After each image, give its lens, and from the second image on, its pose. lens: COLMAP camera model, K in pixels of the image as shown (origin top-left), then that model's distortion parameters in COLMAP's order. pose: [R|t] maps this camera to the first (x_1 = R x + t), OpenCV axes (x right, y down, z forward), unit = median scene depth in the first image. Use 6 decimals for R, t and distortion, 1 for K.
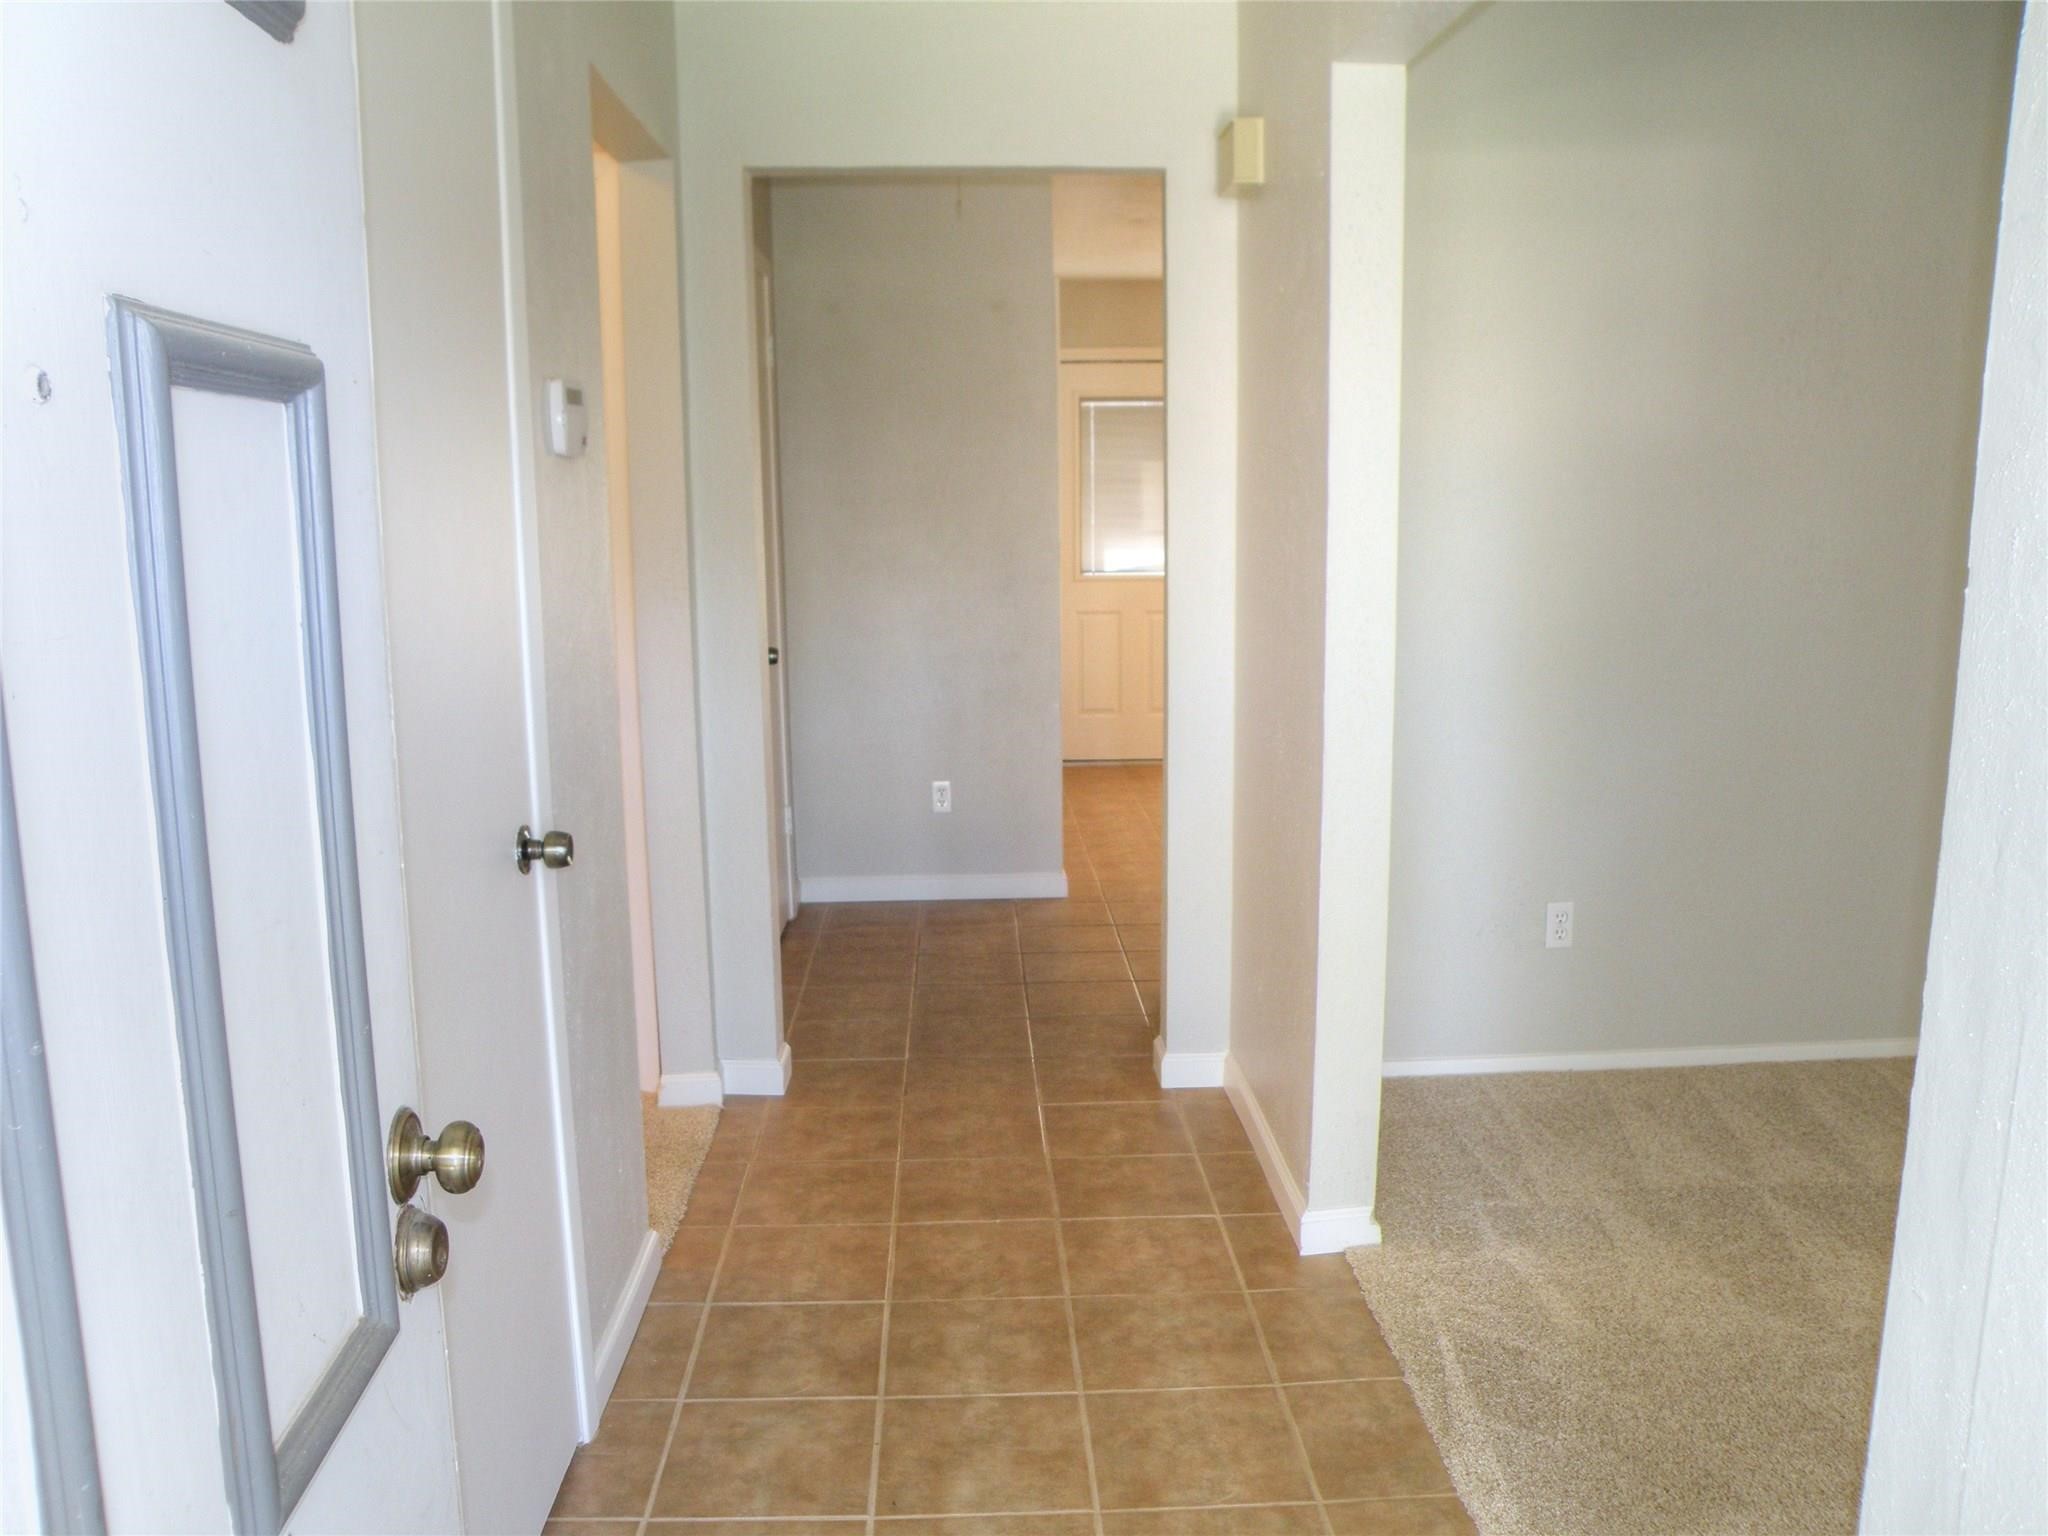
lens RADIAL K [[1638.4, 0, 1022.7], [0, 1638.4, 766.9], [0, 0, 1]] dist [-0.127838, 0.073195]
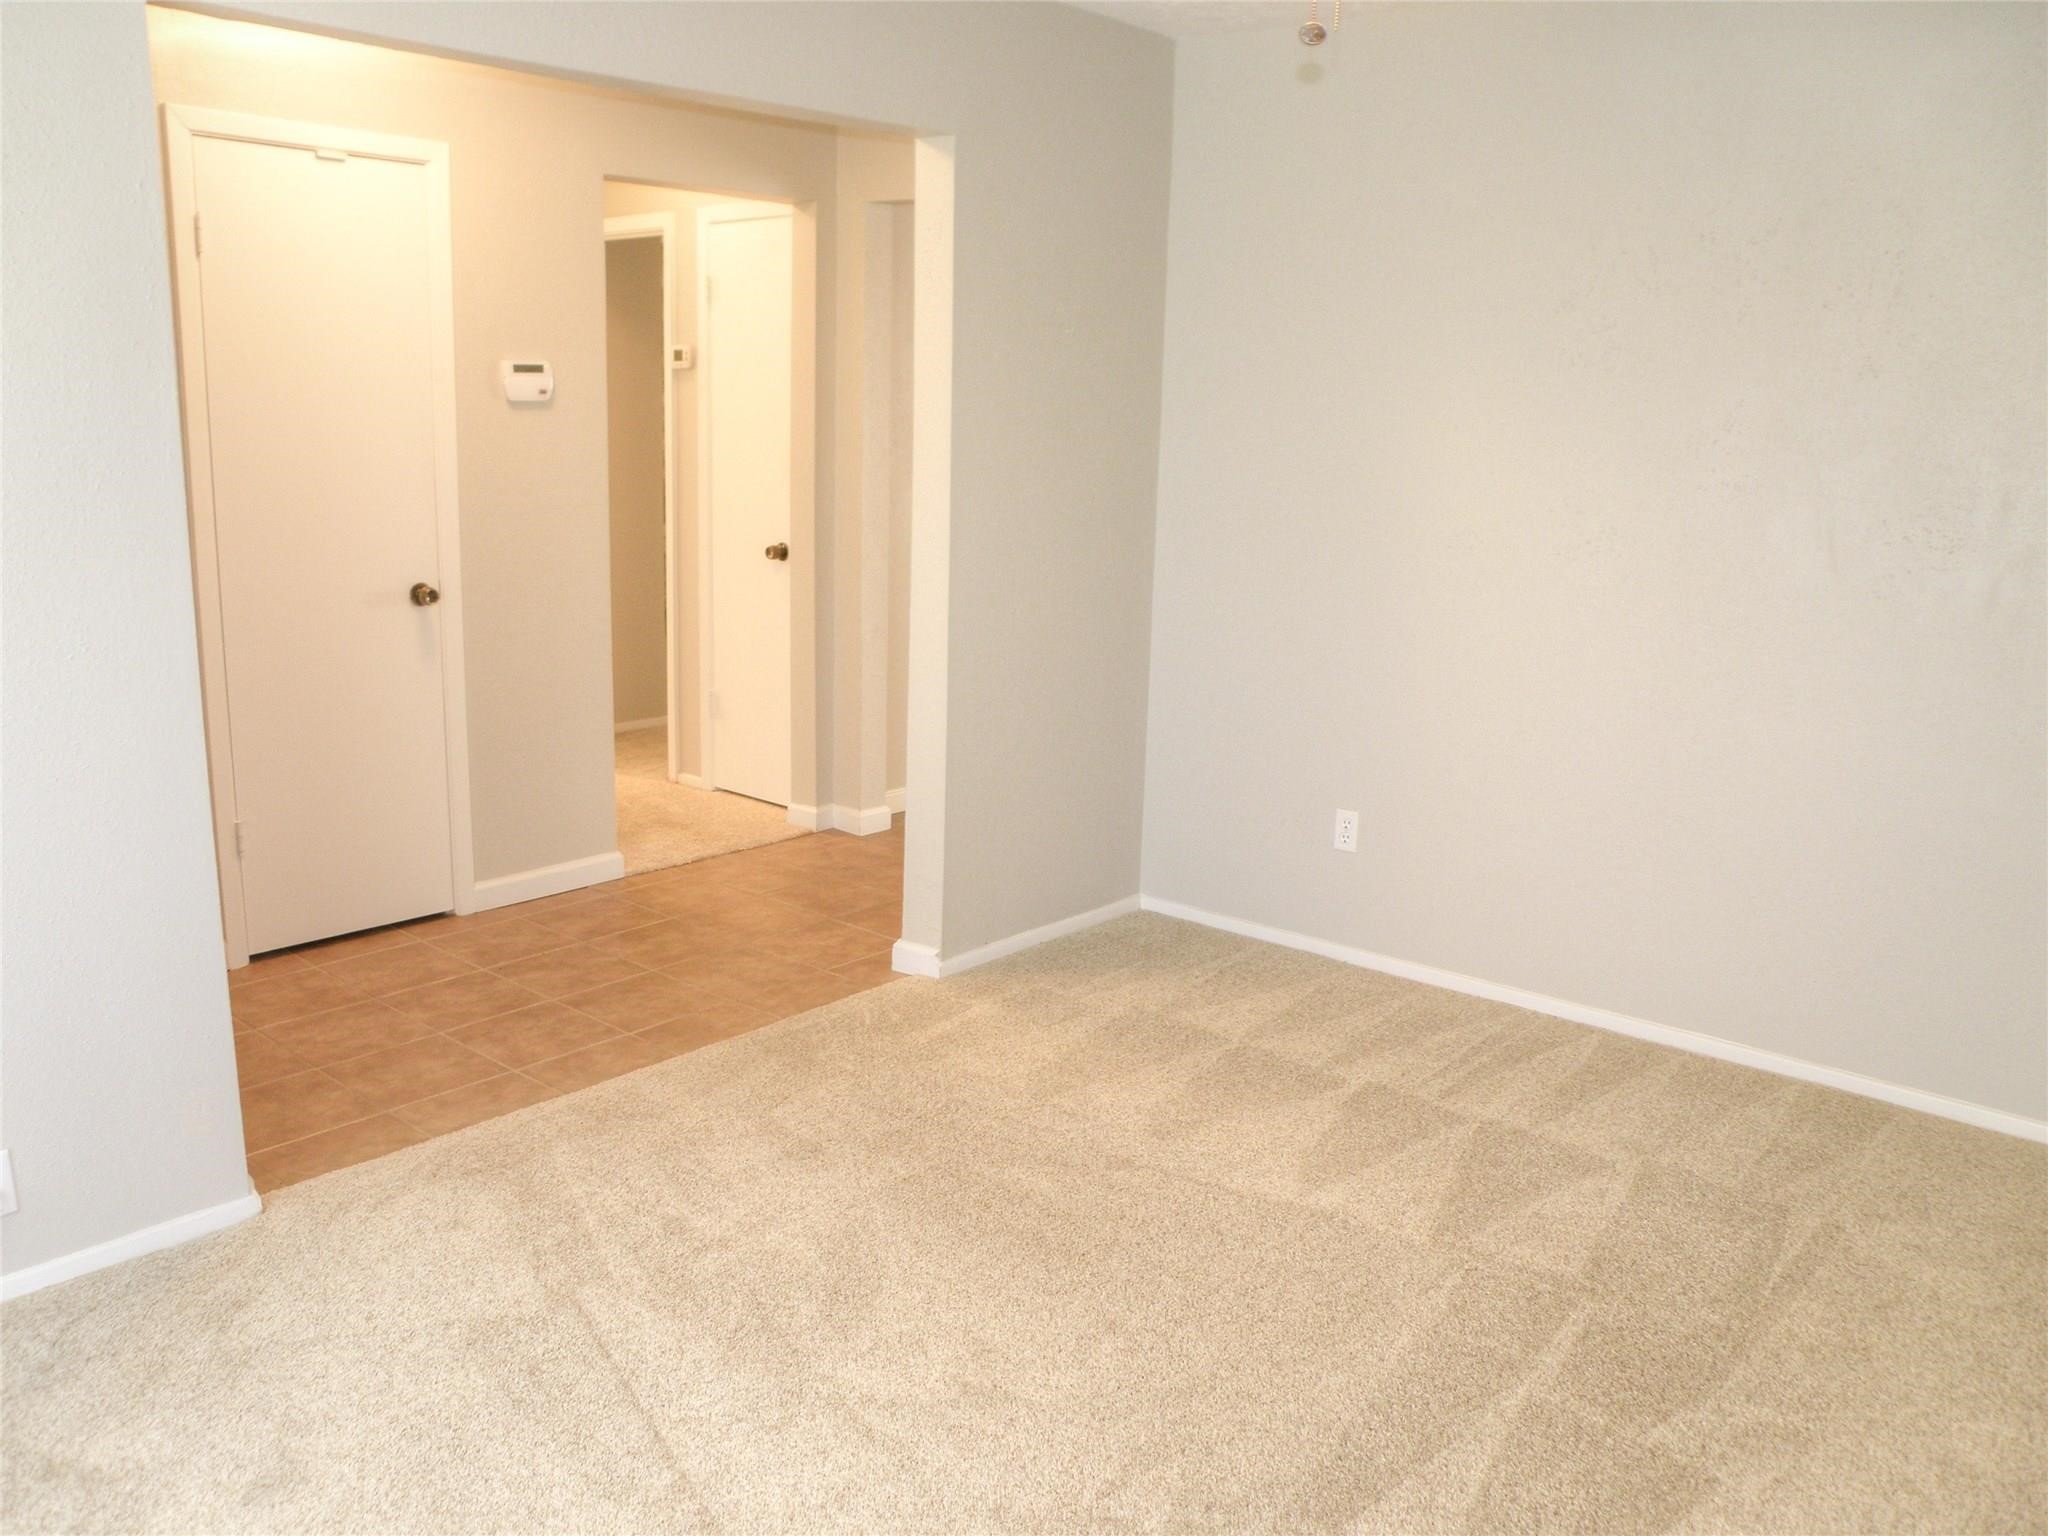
lens RADIAL K [[1638.4, 0, 1013.4], [0, 1638.4, 764.1], [0, 0, 1]] dist [-0.127838, 0.073195]
pose [[0.747107, 0.181024, -0.639579, 1.283091], [-0.147300, 0.983367, 0.106263, -0.052024], [0.648178, 0.014820, 0.761345, -0.040486]]
